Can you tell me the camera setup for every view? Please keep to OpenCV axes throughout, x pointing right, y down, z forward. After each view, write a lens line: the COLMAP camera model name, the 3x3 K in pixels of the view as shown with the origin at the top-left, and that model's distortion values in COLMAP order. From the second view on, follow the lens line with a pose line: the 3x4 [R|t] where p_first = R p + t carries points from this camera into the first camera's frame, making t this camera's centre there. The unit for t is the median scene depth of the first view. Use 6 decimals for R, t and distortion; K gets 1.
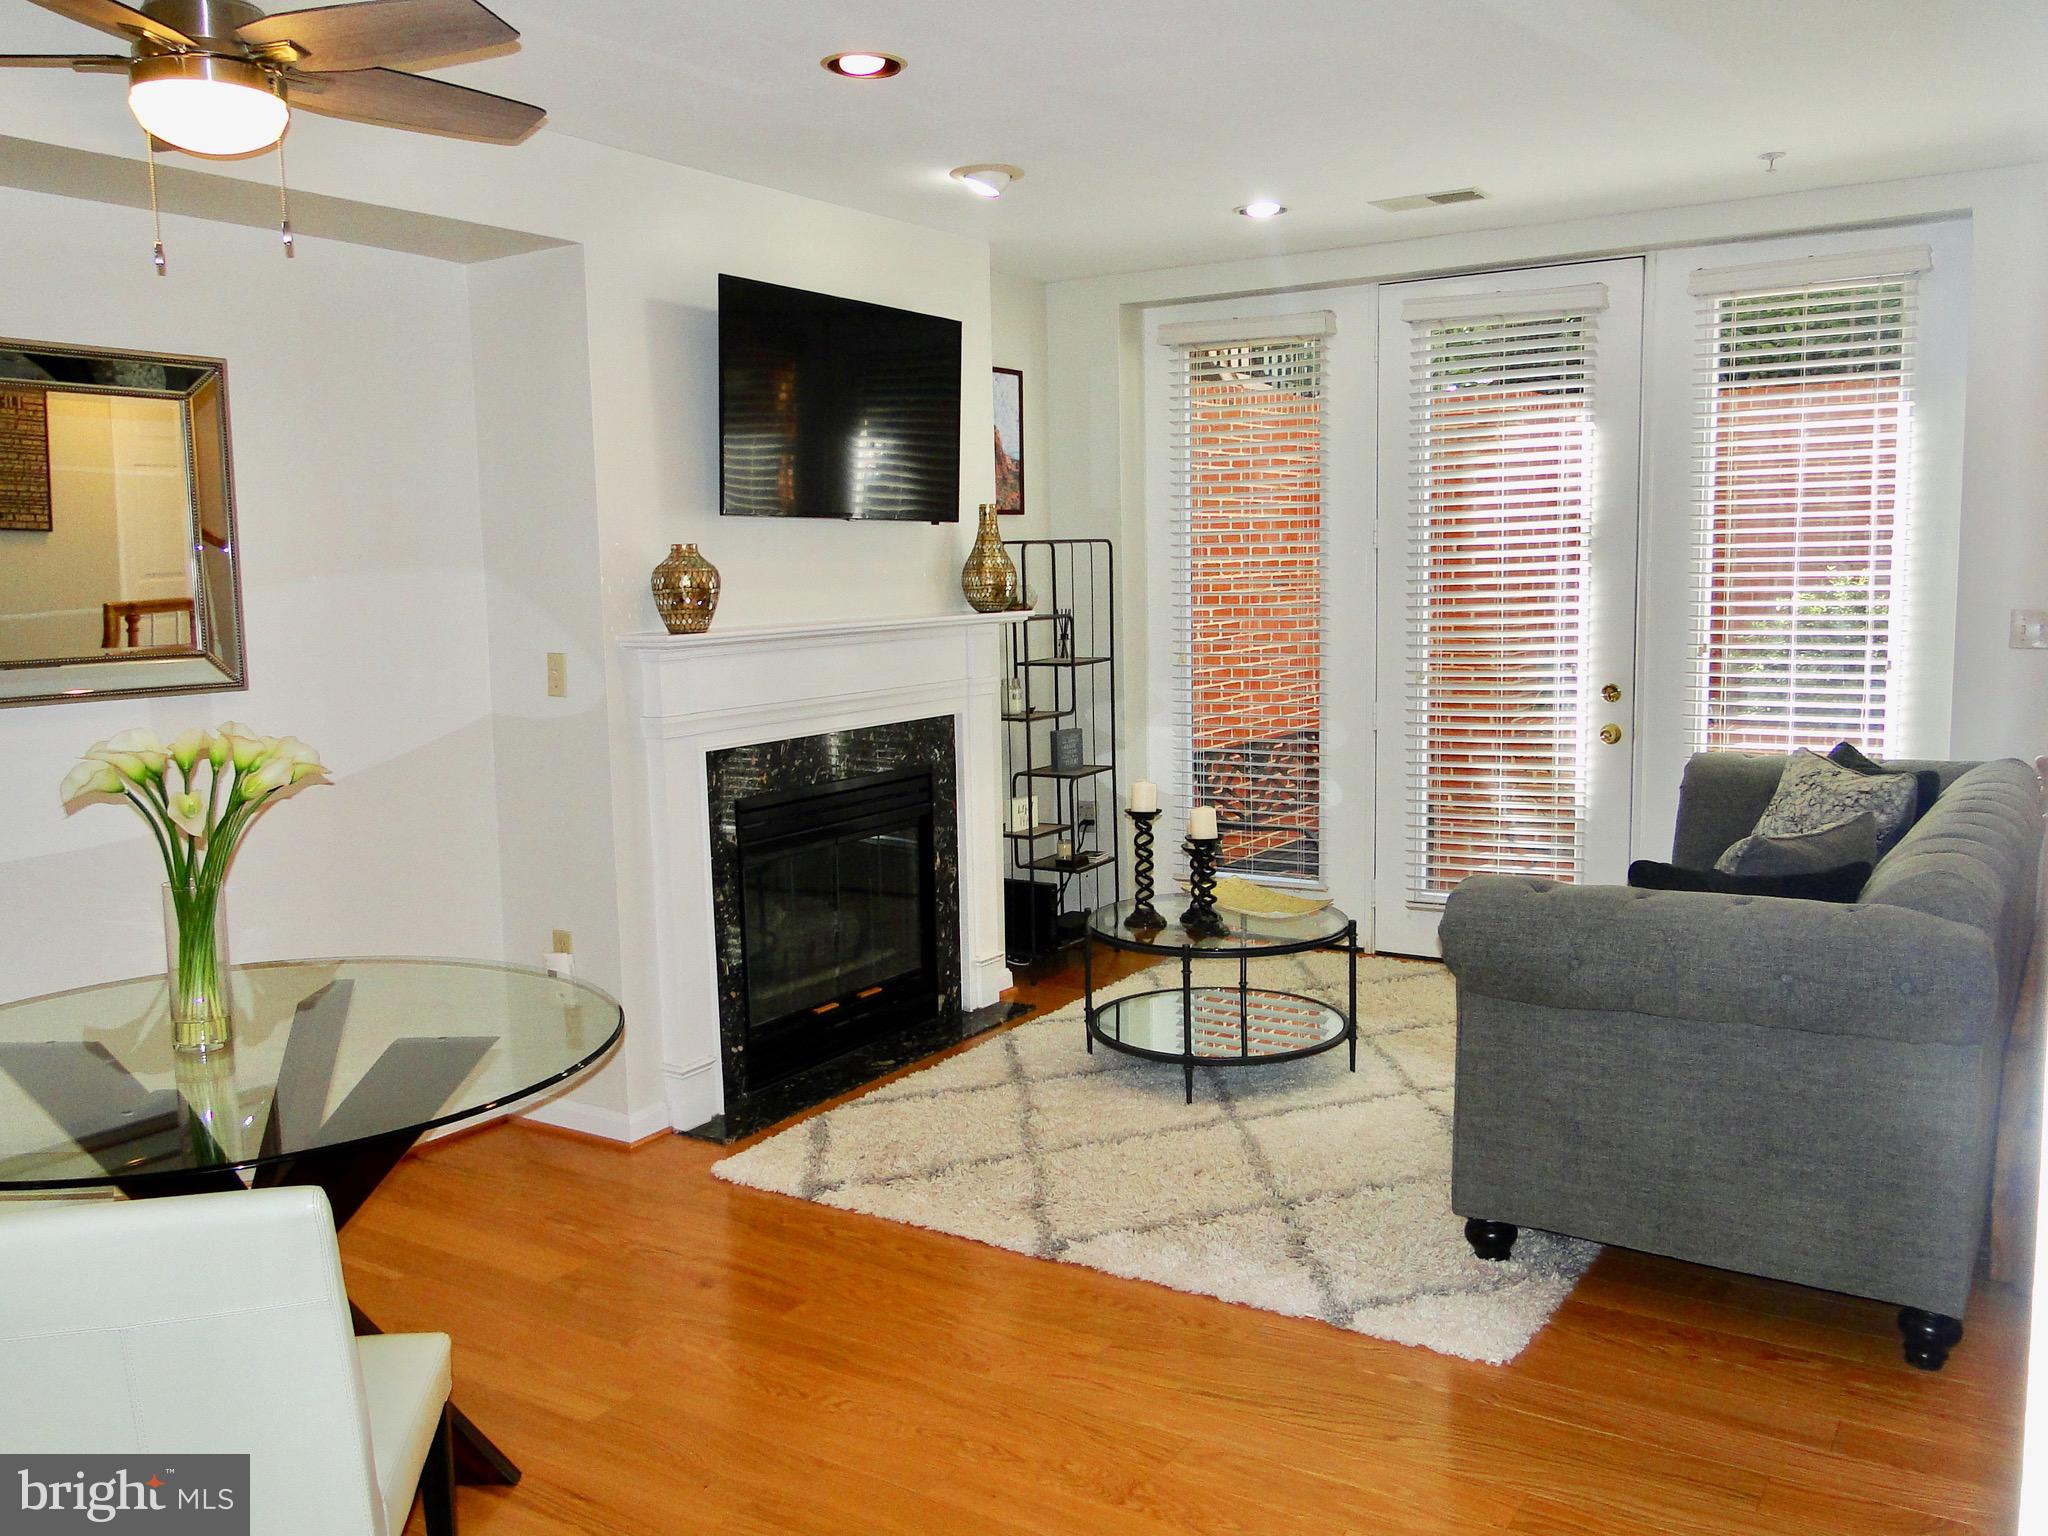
lens RADIAL K [[1689.2, 0, 1024.3], [0, 1689.2, 761.8], [0, 0, 1]] dist [0.001742, -0.005794]
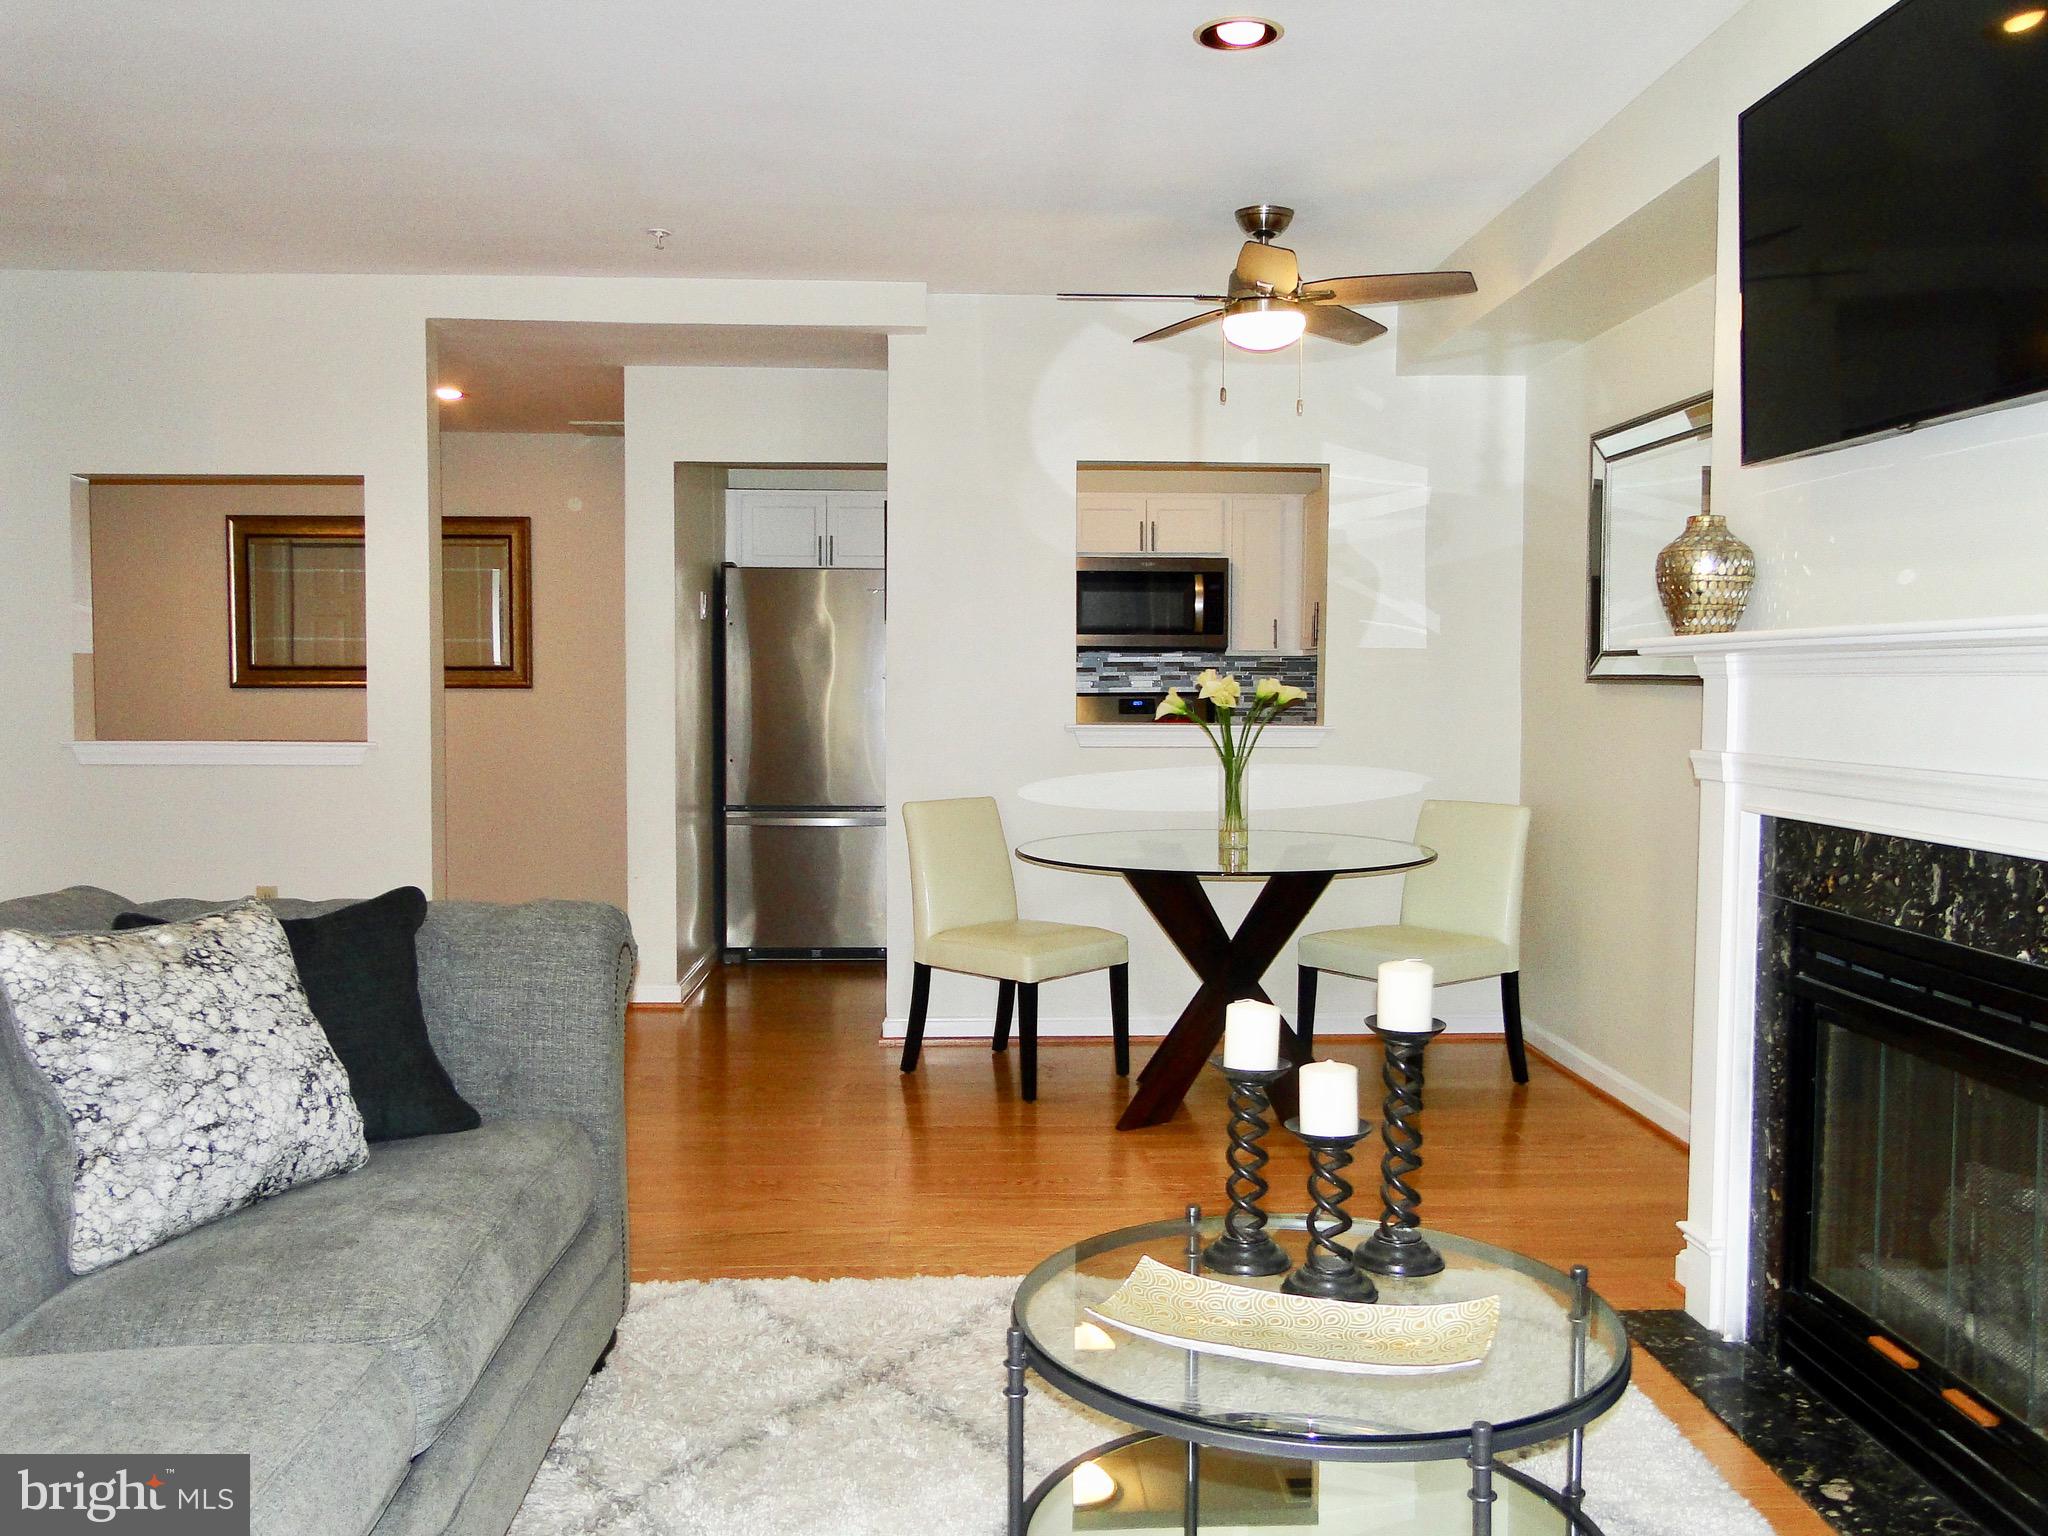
lens RADIAL K [[1690.0, 0, 1025.1], [0, 1690.0, 764.1], [0, 0, 1]] dist [0.004168, -0.011932]
pose [[-0.813254, 0.045613, -0.580119, 0.437874], [-0.059451, 0.985194, 0.160805, -0.114108], [0.578865, 0.165264, -0.798501, 1.336339]]
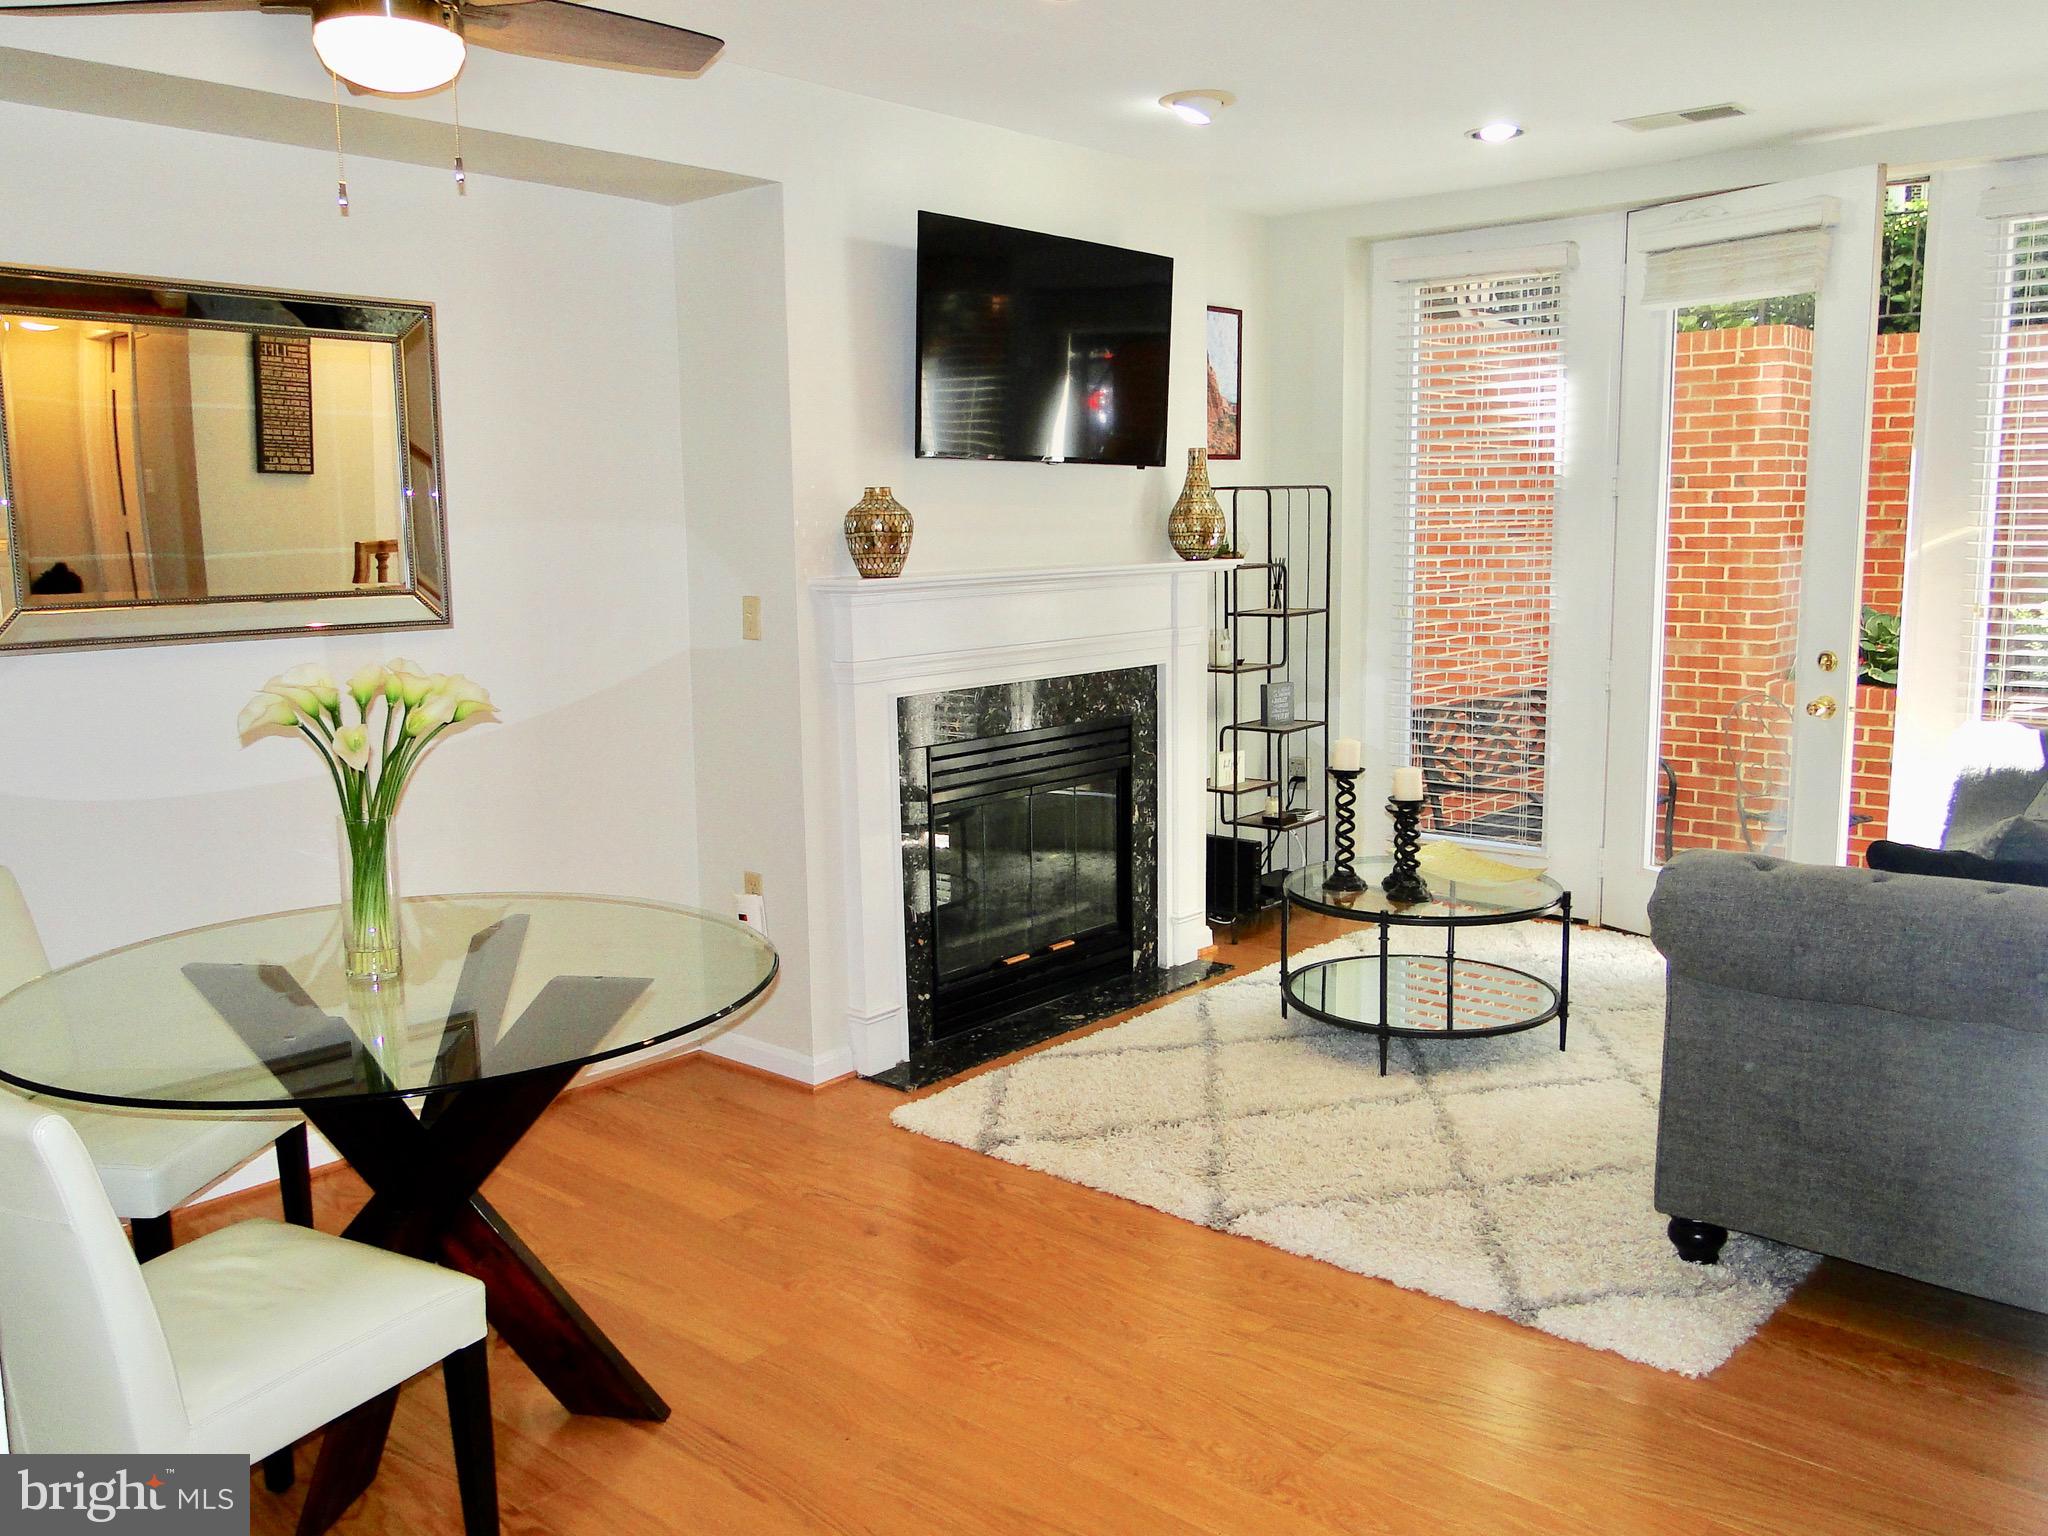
lens RADIAL K [[1690.0, 0, 1025.1], [0, 1690.0, 764.1], [0, 0, 1]] dist [0.004168, -0.011932]
pose [[0.989742, 0.027282, -0.140235, 0.025497], [-0.022928, 0.999206, 0.032569, -0.000982], [0.141012, -0.029020, 0.989582, 0.026148]]
